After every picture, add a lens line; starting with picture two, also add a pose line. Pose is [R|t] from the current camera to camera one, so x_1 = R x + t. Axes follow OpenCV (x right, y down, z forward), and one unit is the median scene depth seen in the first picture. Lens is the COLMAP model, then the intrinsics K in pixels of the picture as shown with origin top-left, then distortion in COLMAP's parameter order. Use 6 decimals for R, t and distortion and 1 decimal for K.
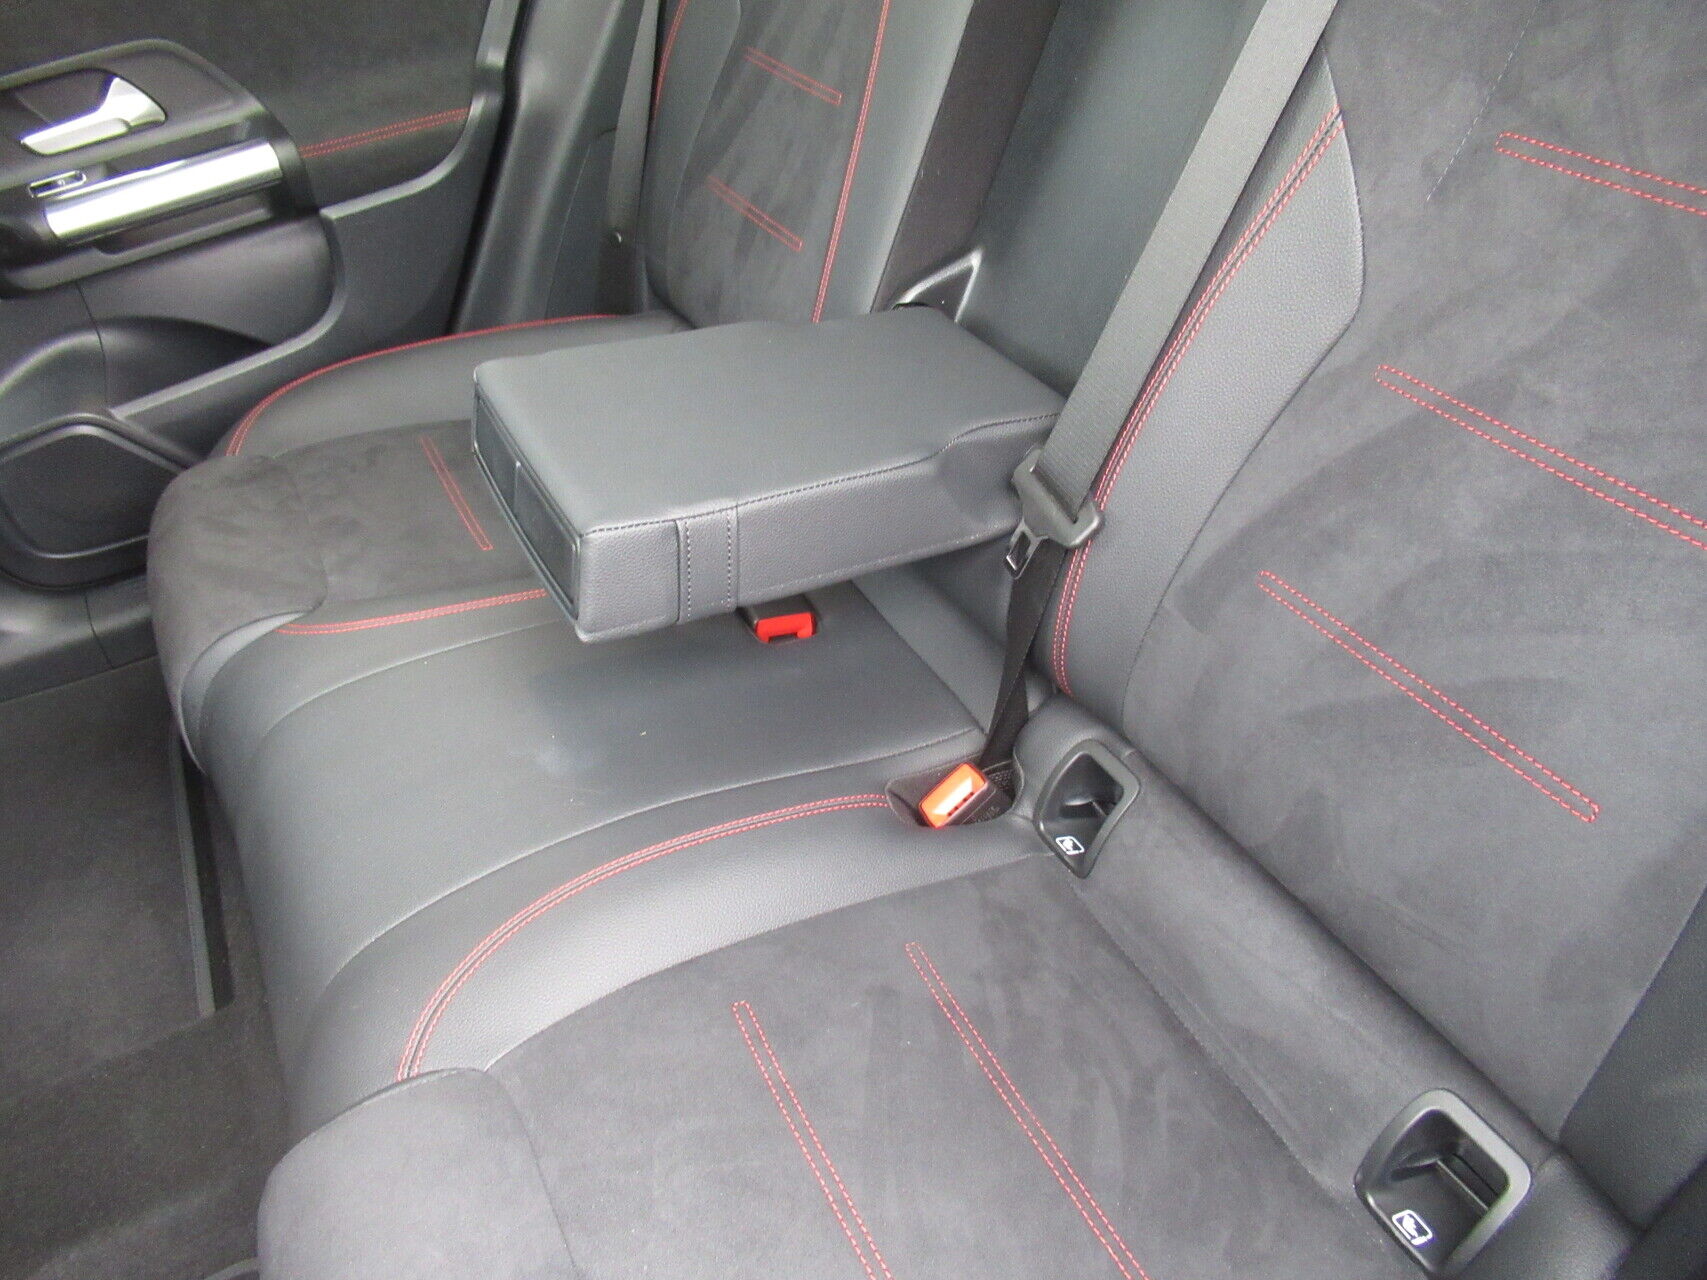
lens RADIAL K [[1272.8, 0, 849.9], [0, 1272.8, 631.9], [0, 0, 1]] dist [0.010148, -0.011015]
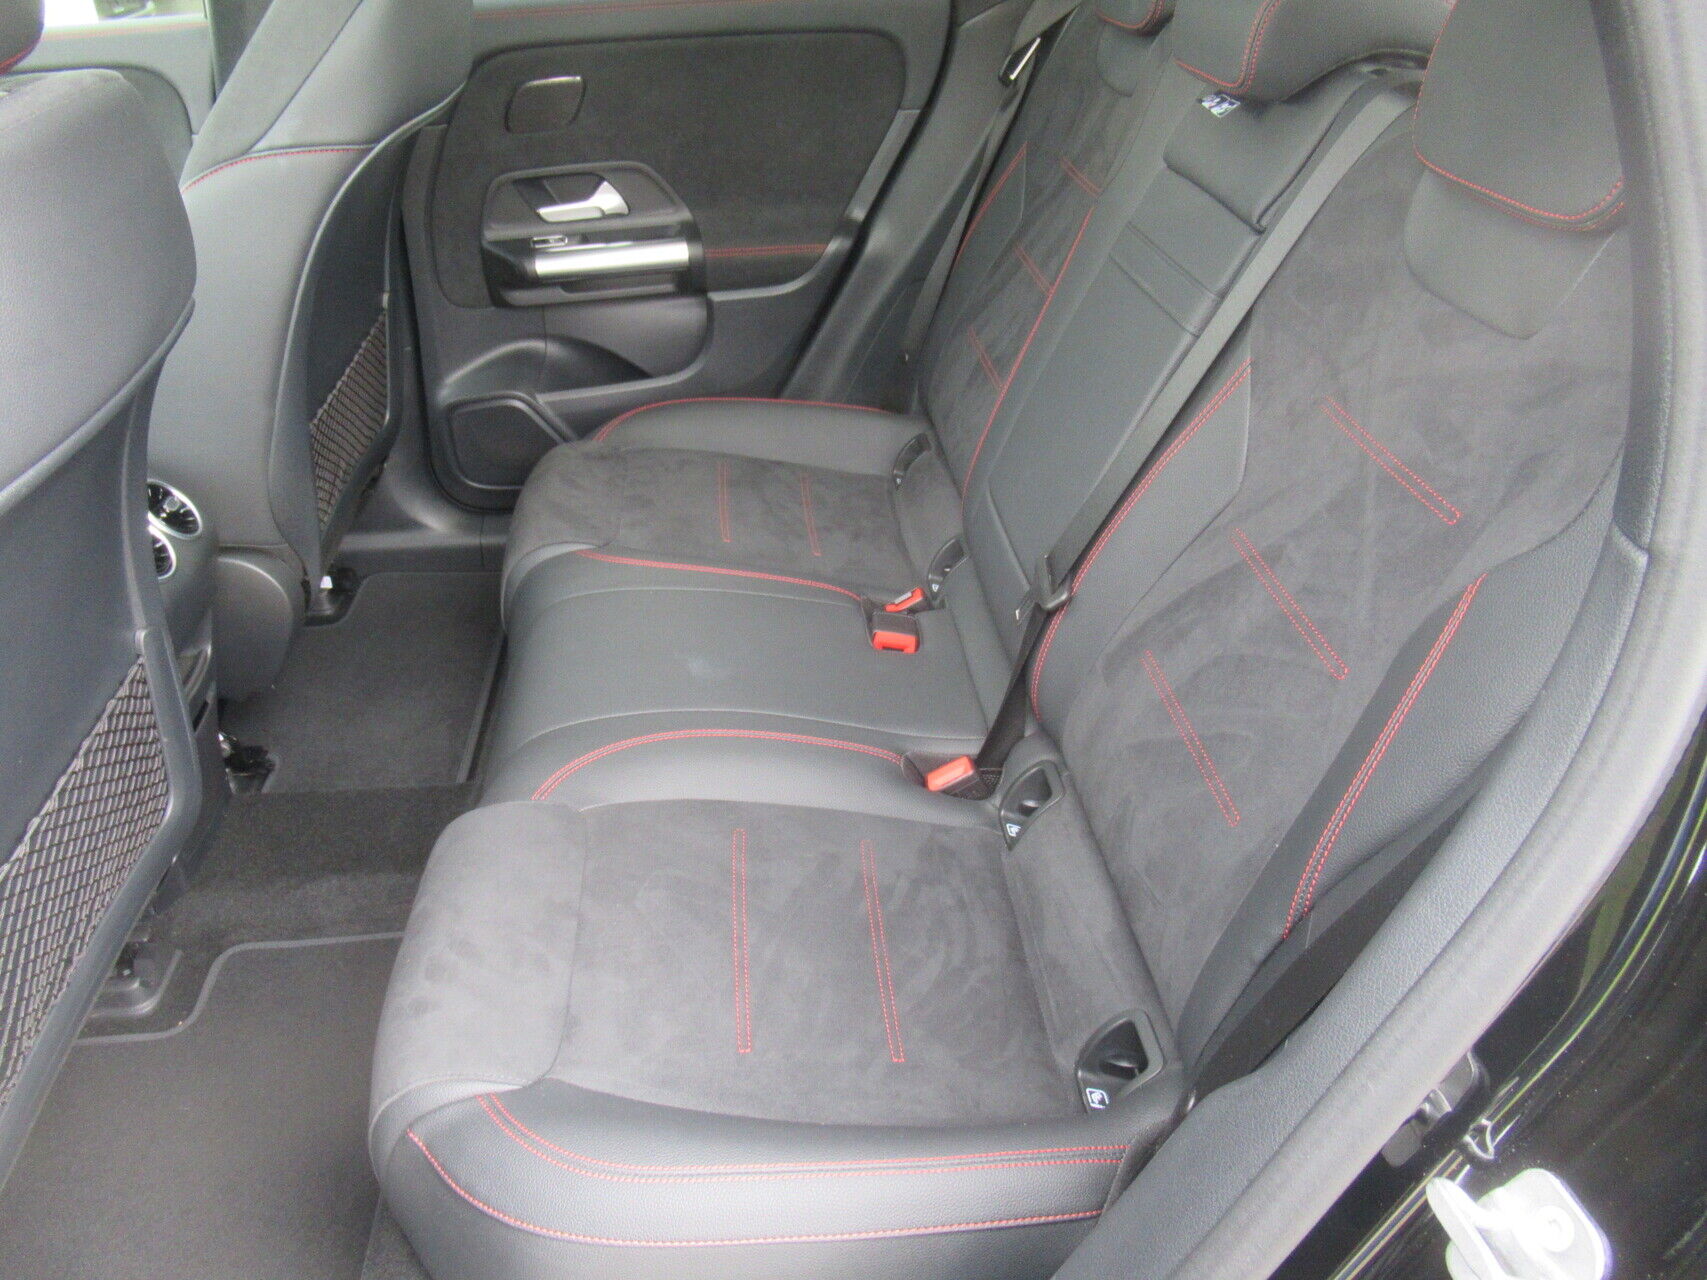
lens RADIAL K [[1272.8, 0, 862.0], [0, 1272.8, 647.4], [0, 0, 1]] dist [0.010148, -0.011015]
pose [[0.925422, 0.271964, -0.263874, 0.239566], [-0.295651, 0.953777, -0.053846, 0.073761], [0.237033, 0.127845, 0.963053, -0.287546]]
